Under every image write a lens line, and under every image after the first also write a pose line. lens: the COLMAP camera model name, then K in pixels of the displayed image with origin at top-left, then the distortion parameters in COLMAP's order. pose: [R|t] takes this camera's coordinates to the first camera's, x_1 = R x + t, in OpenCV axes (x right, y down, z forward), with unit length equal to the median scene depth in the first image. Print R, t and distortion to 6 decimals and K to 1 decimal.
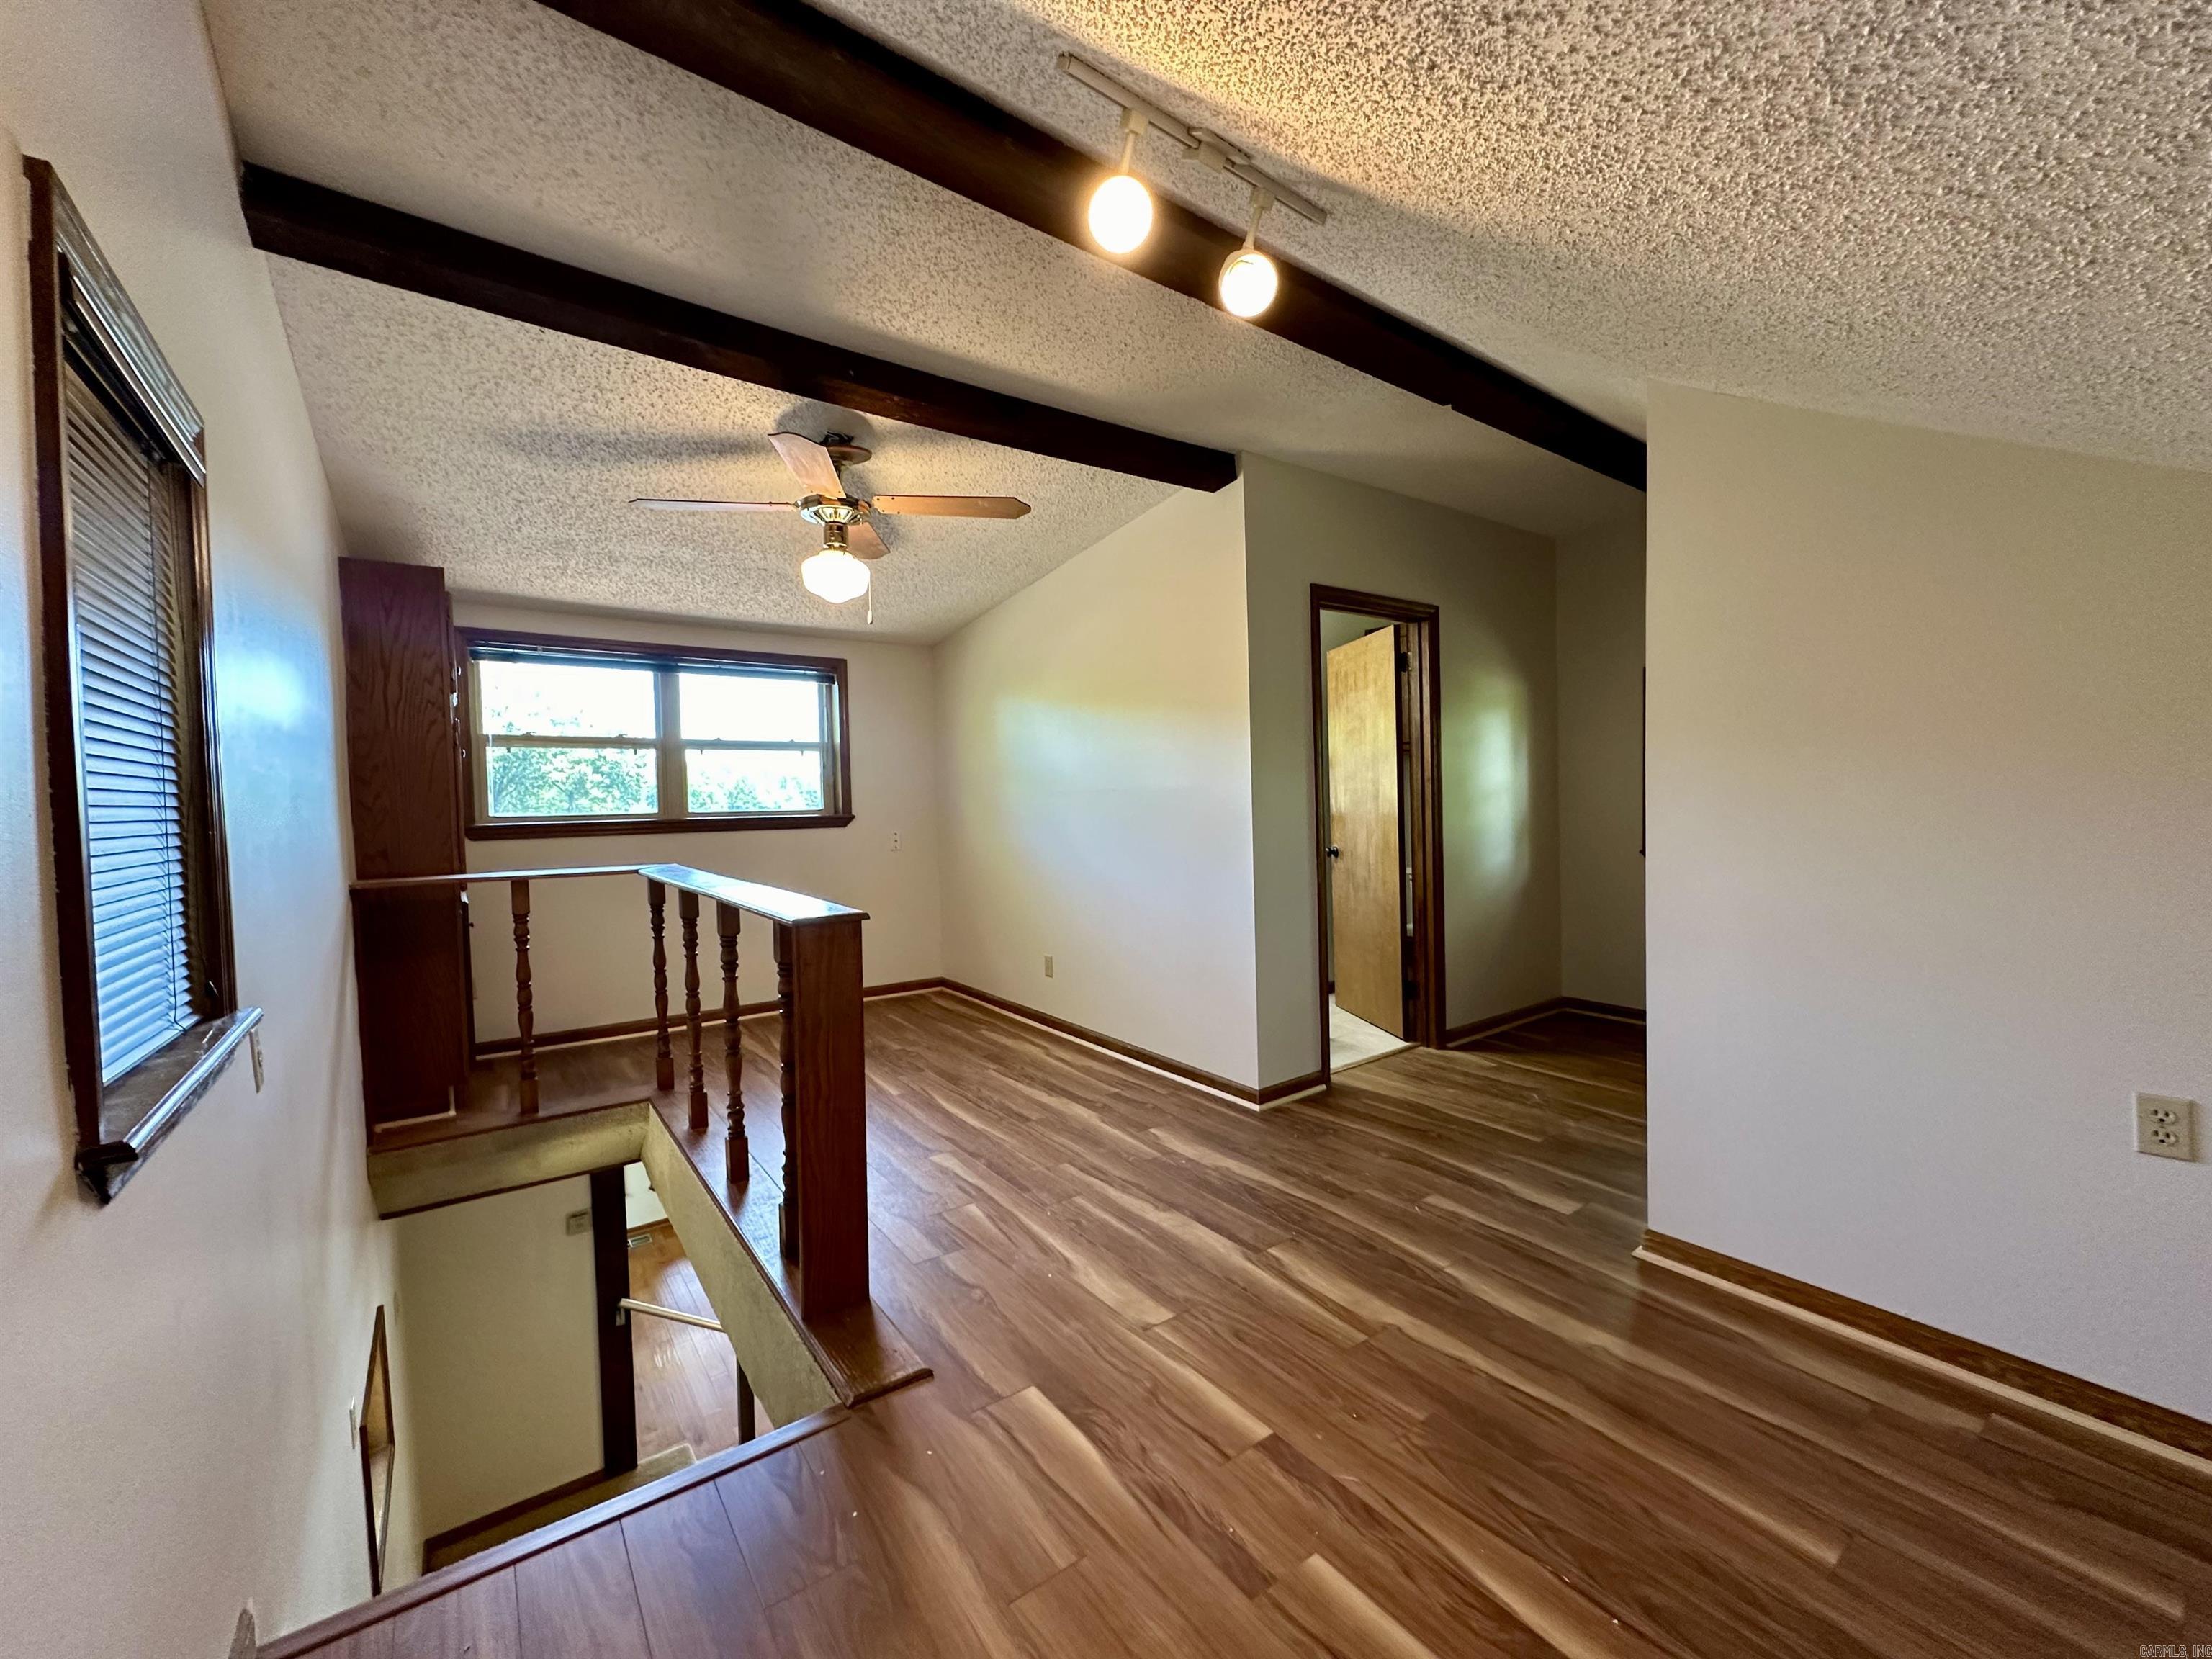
lens RADIAL K [[880.1, 0, 1101.9], [0, 880.1, 830.0], [0, 0, 1]] dist [-0.003365, 0.000421]
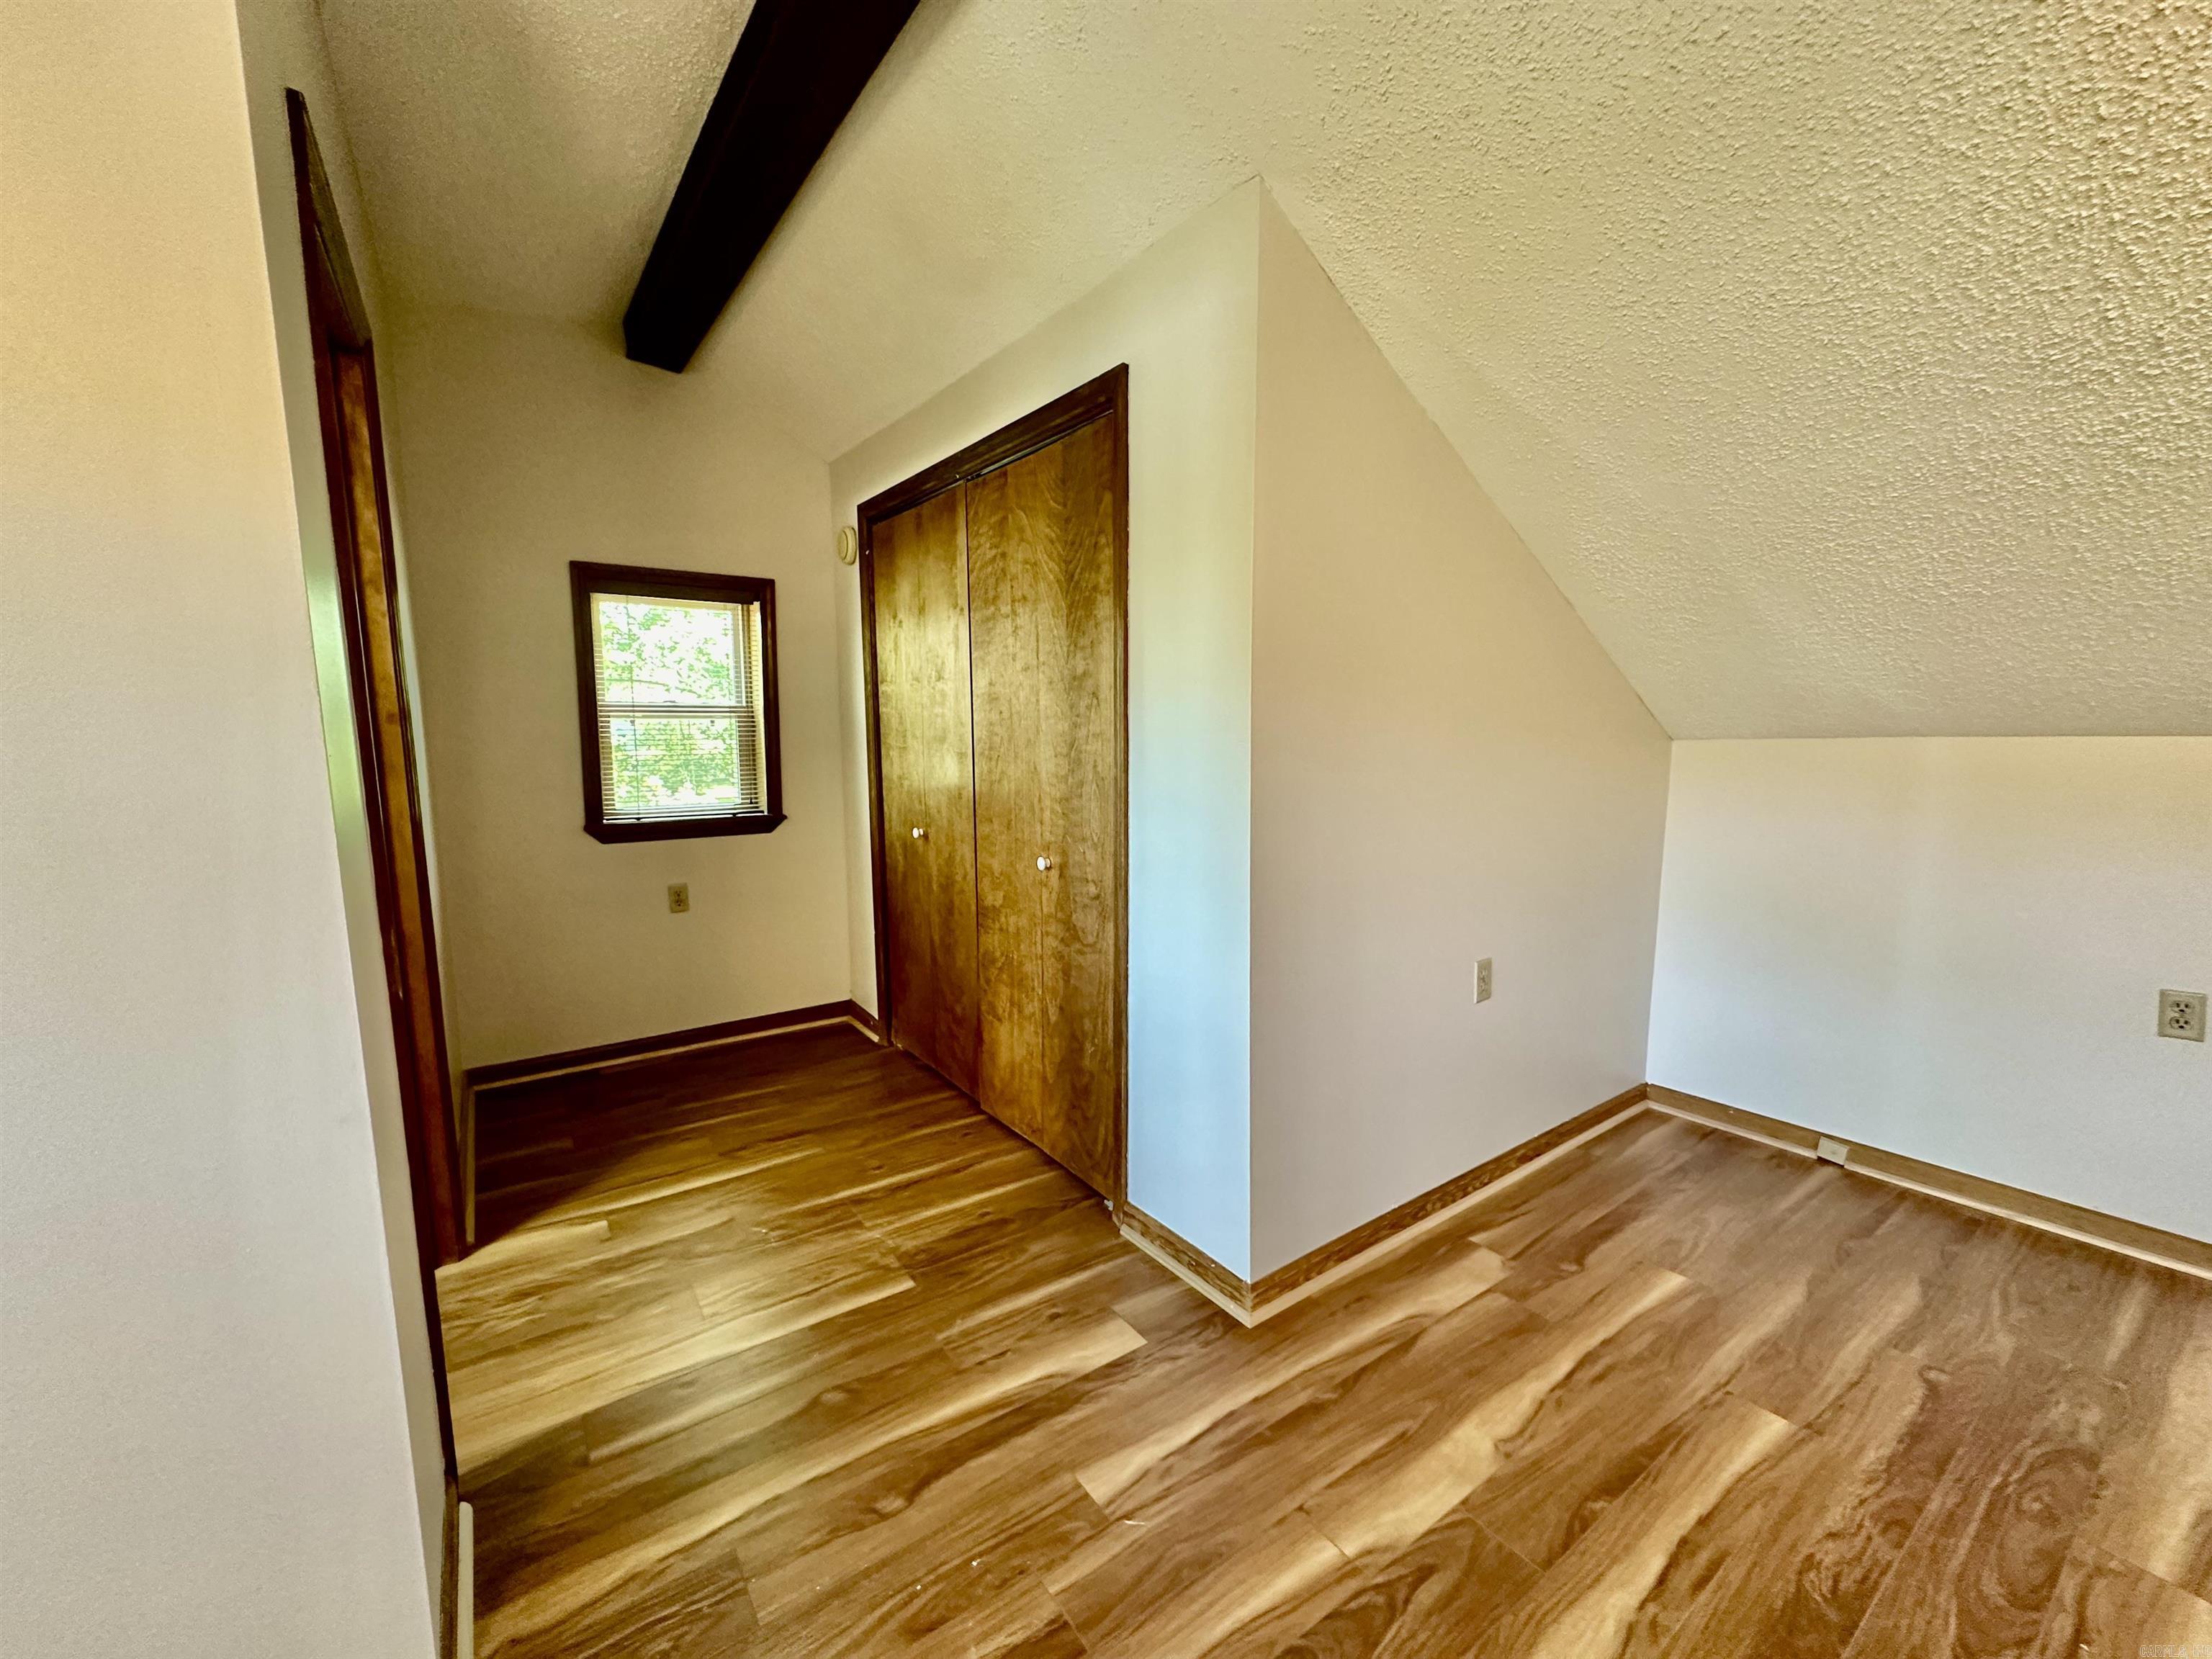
lens RADIAL K [[880.1, 0, 1101.9], [0, 880.1, 830.0], [0, 0, 1]] dist [-0.003365, 0.000421]
pose [[0.020854, -0.099047, 0.994864, -0.127267], [0.040668, 0.994341, 0.098143, -0.043957], [-0.998955, 0.038412, 0.024764, 0.913418]]
